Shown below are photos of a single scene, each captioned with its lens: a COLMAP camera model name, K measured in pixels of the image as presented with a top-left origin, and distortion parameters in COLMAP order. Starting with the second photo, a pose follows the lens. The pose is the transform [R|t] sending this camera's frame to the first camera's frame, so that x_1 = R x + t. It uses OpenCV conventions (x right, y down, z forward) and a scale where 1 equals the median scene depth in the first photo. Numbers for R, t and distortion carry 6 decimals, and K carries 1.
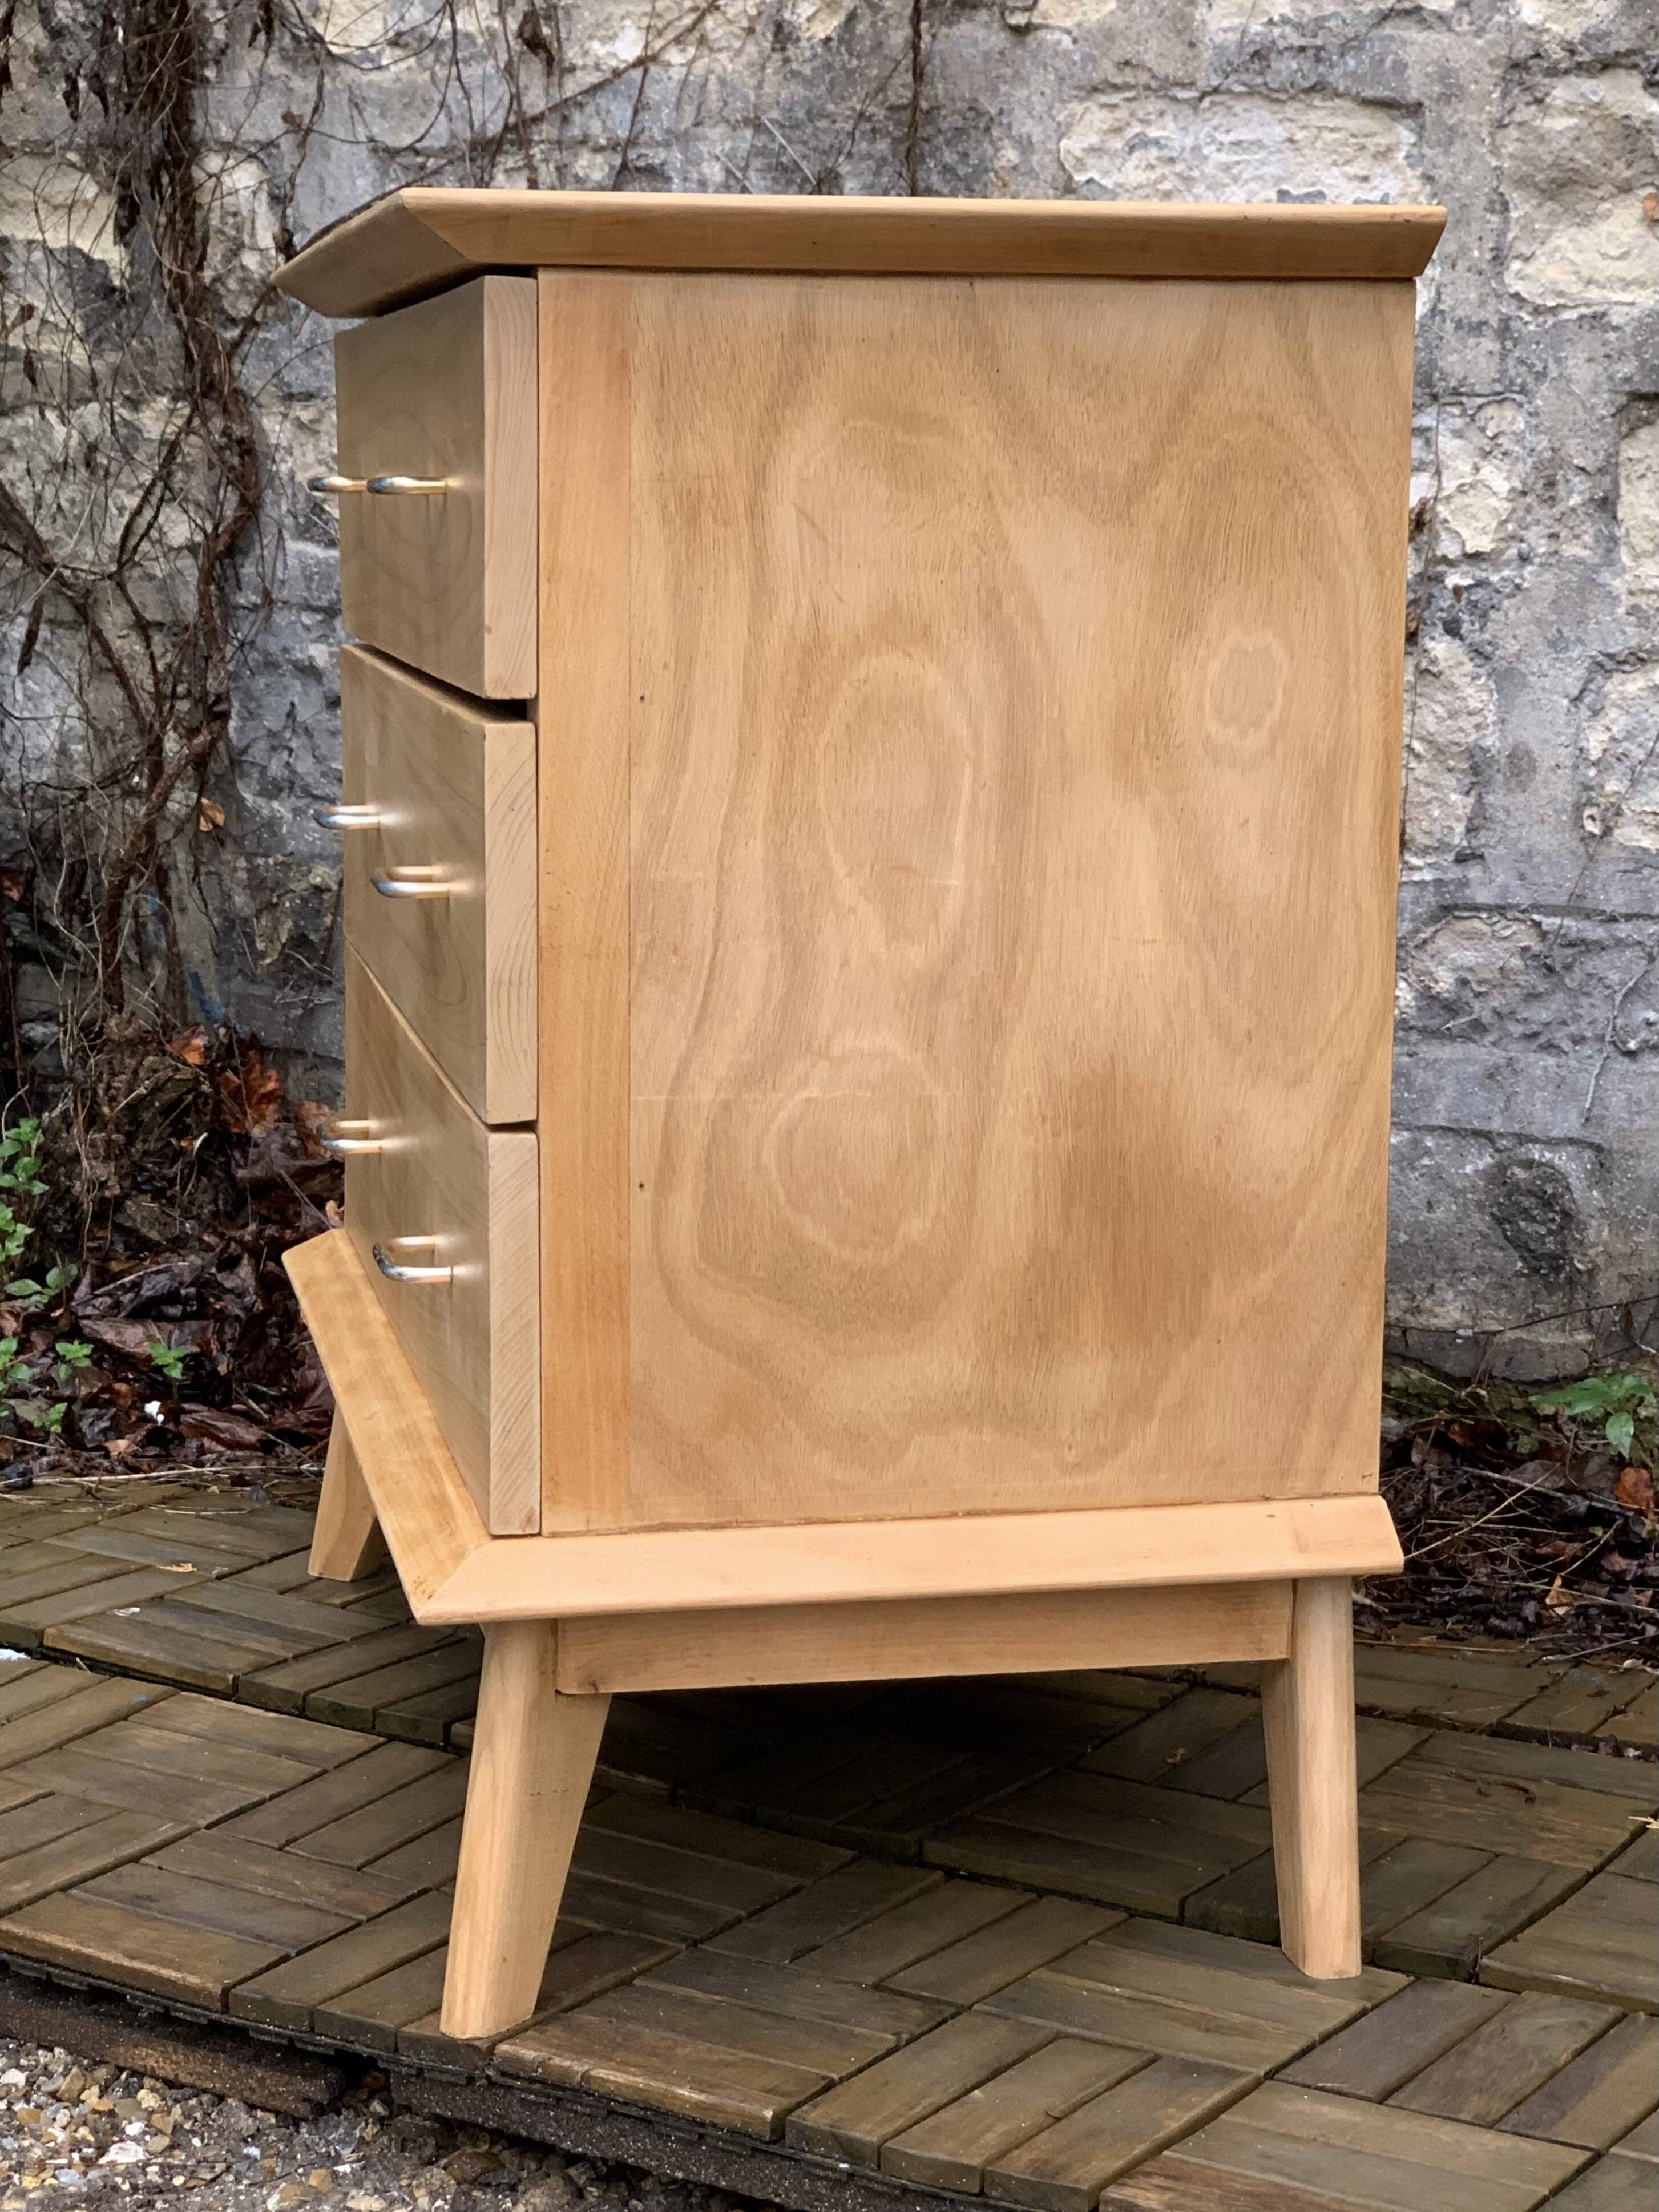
lens RADIAL K [[3979.2, 0, 829.5], [0, 3979.2, 1106.0], [0, 0, 1]] dist [0.077724, -0.081942]
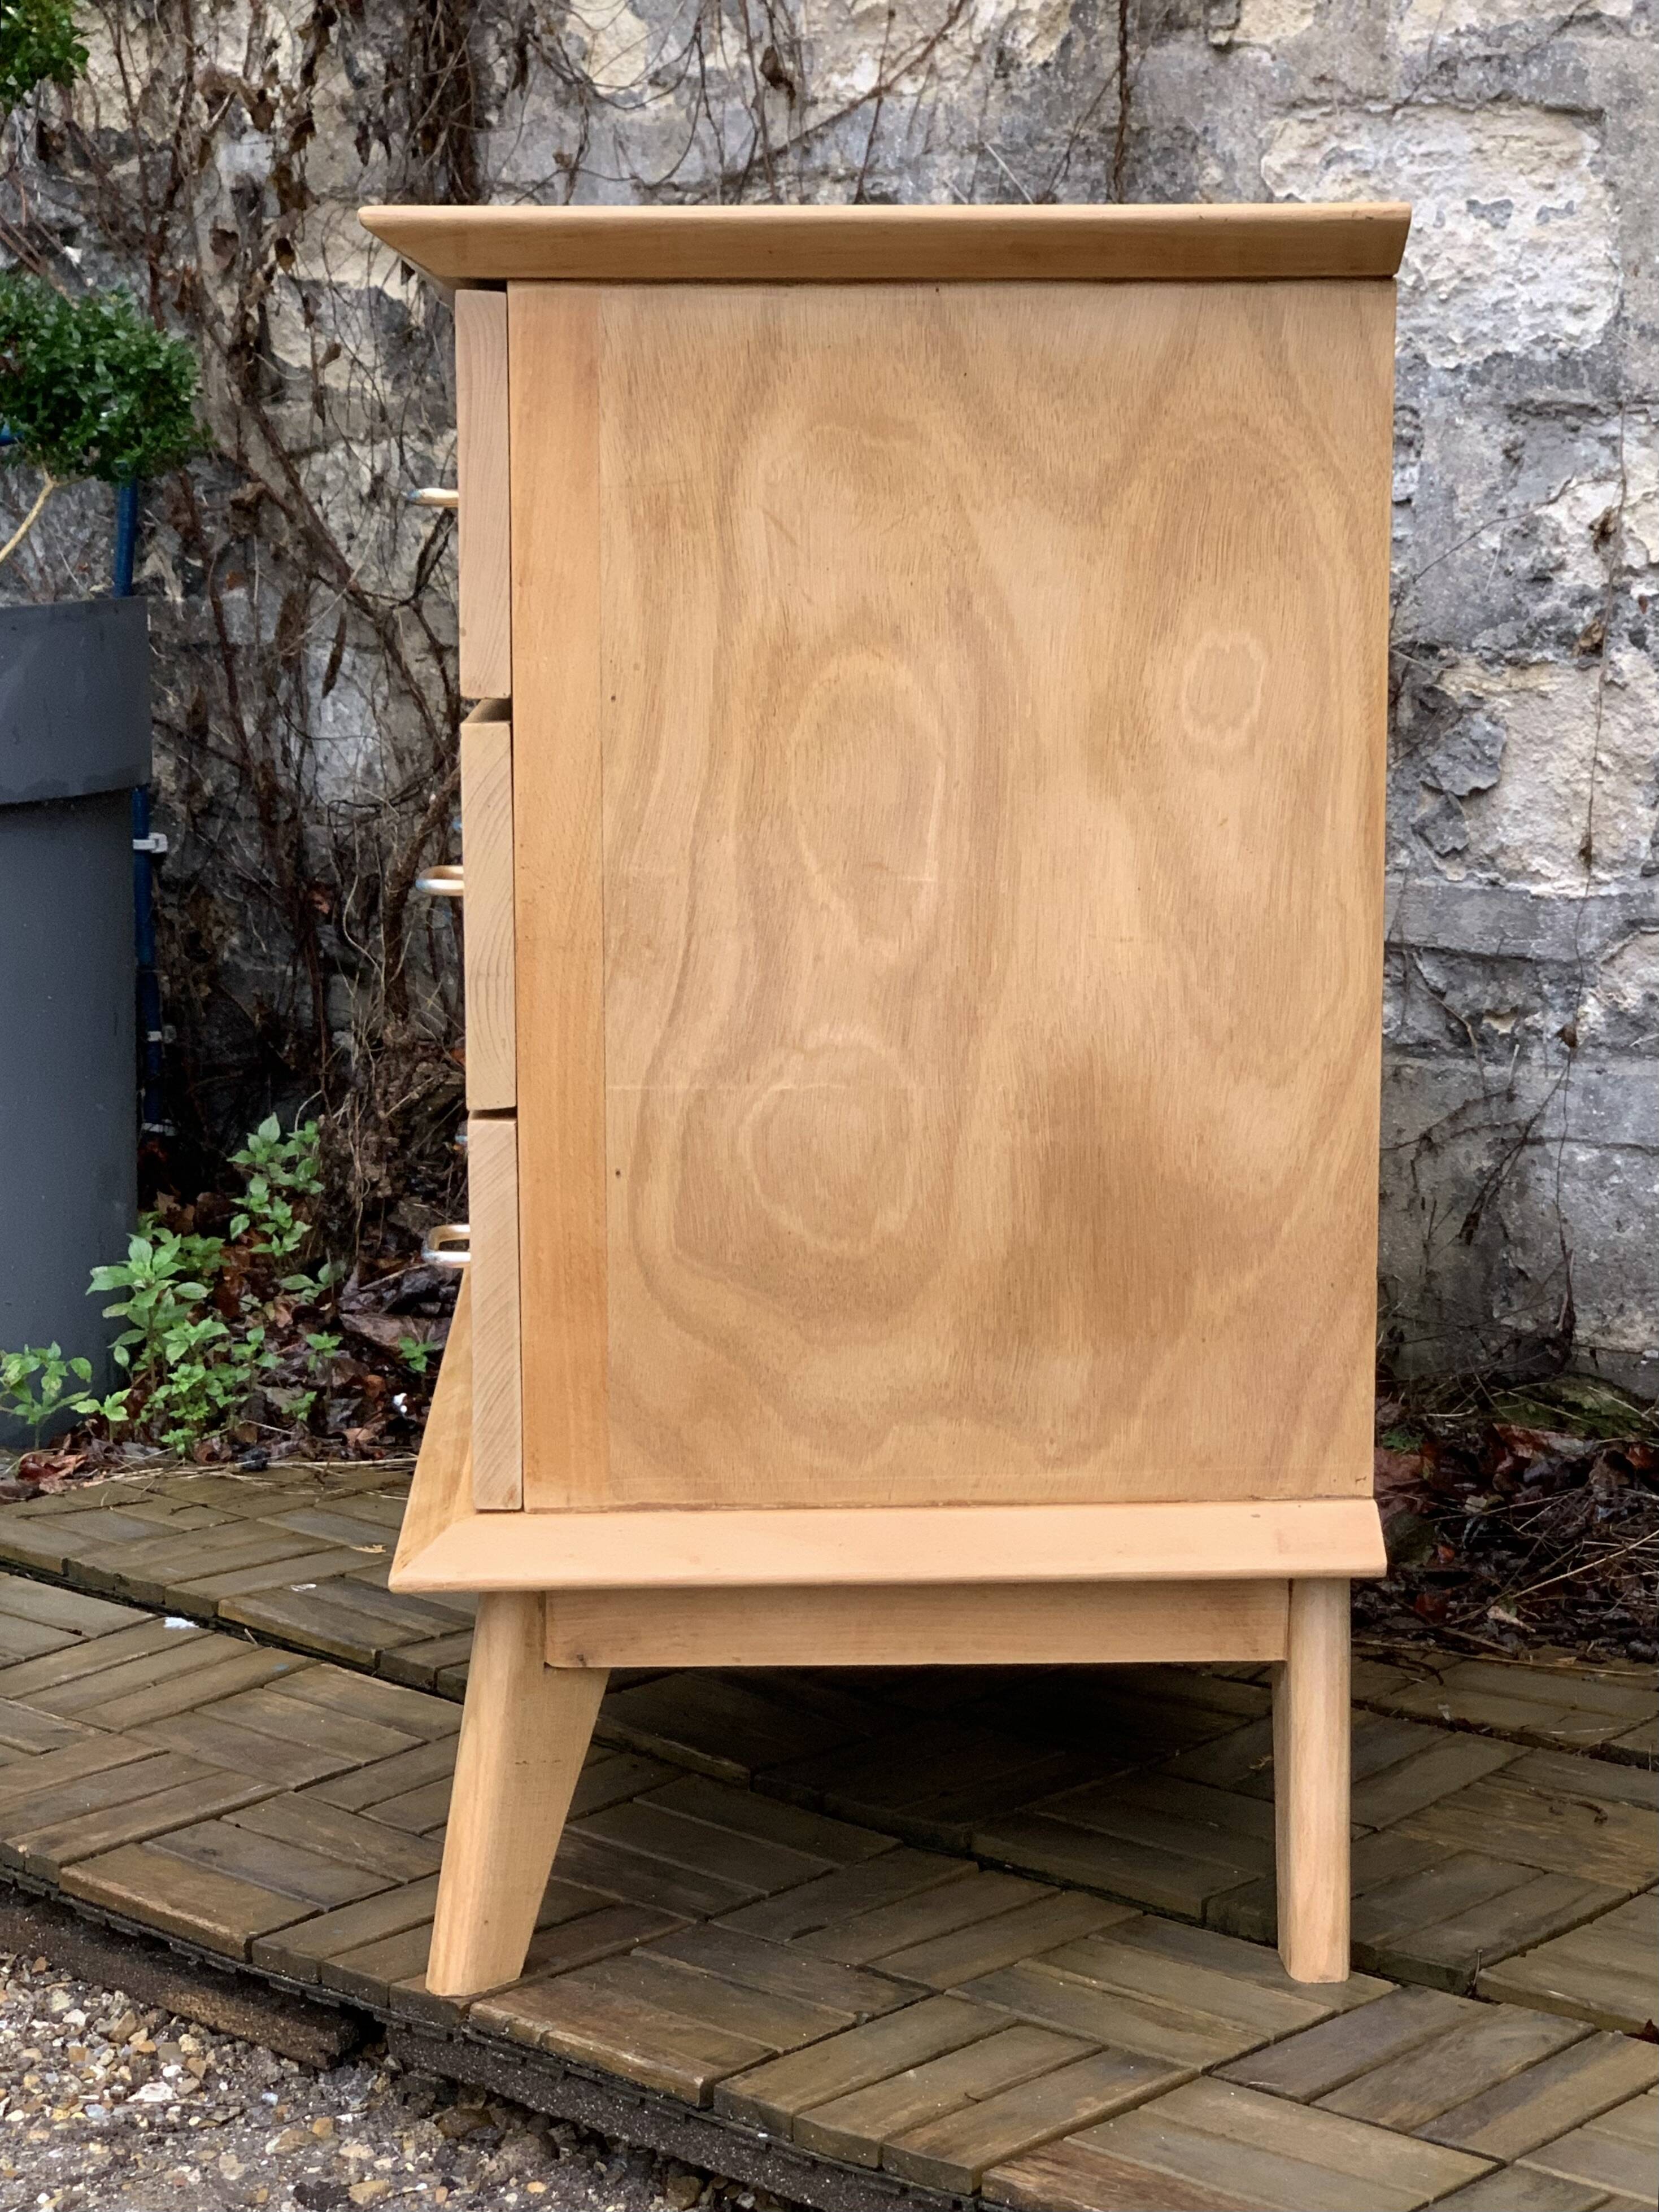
lens RADIAL K [[3940.7, 0, 820.3], [0, 3940.7, 1111.4], [0, 0, 1]] dist [0.063160, 0.066375]
pose [[0.986803, 0.014072, -0.161314, 0.155127], [-0.015510, 0.999850, -0.007655, 0.010251], [0.161182, 0.010056, 0.986873, 0.004196]]
